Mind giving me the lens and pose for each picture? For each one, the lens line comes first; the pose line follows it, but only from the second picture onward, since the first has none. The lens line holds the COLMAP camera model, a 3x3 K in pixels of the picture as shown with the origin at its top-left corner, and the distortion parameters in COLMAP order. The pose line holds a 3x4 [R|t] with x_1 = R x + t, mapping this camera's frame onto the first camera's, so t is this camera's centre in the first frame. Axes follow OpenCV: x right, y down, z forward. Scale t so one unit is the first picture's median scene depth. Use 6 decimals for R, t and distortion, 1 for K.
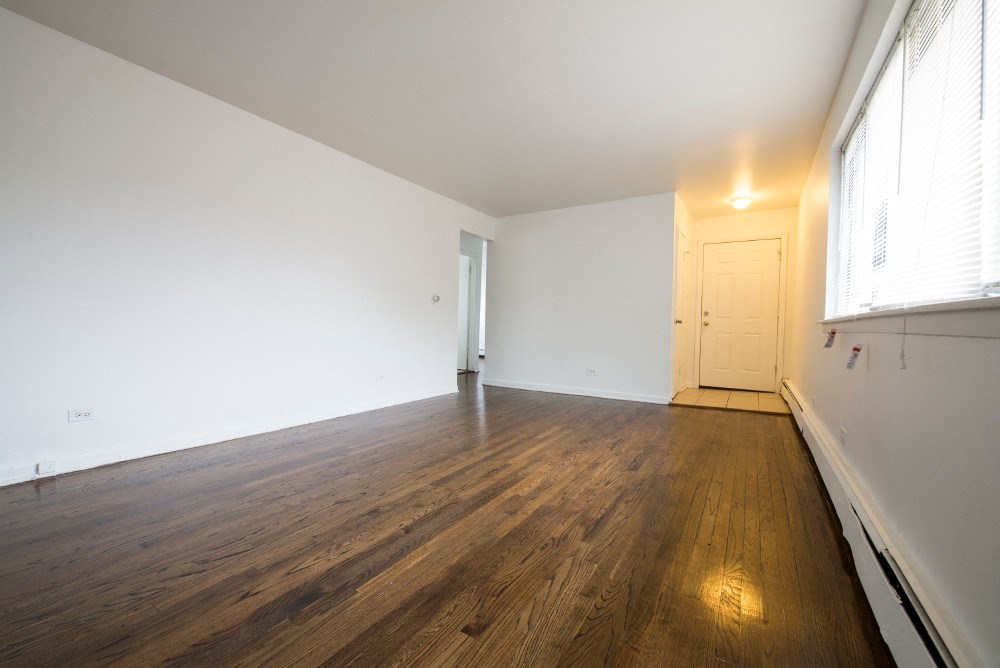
lens RADIAL K [[408.3, 0, 500.0], [0, 408.3, 334.0], [0, 0, 1]] dist [0.000120, -0.000026]
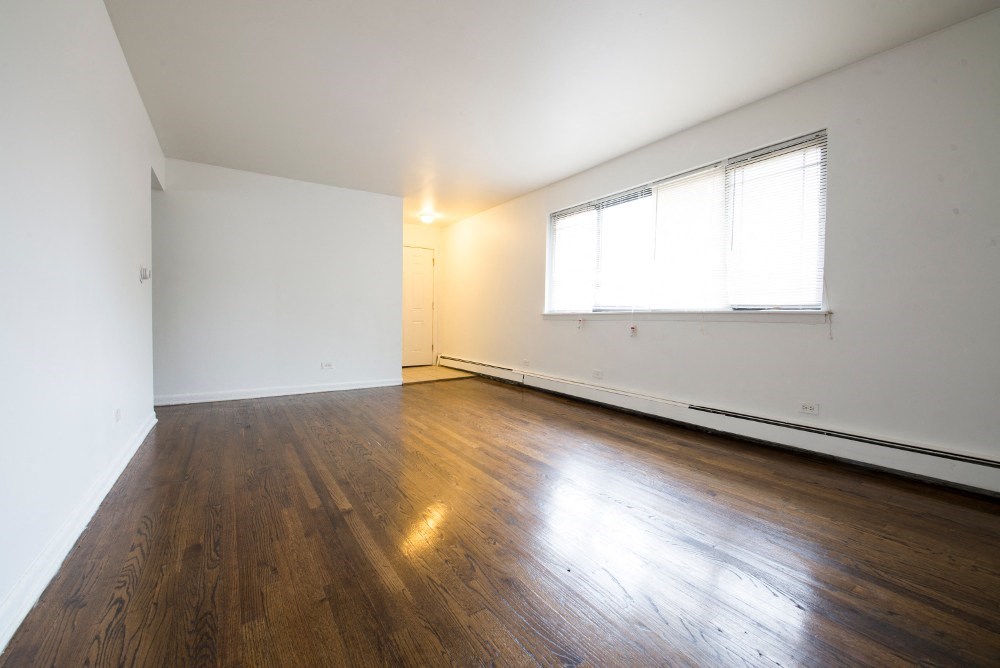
lens RADIAL K [[406.4, 0, 497.4], [0, 406.4, 329.9], [0, 0, 1]] dist [-0.011569, -0.000150]
pose [[0.418153, -0.040428, 0.907477, -0.914556], [0.019383, 0.999179, 0.035582, -0.028999], [-0.908170, 0.002711, 0.418593, 0.503837]]
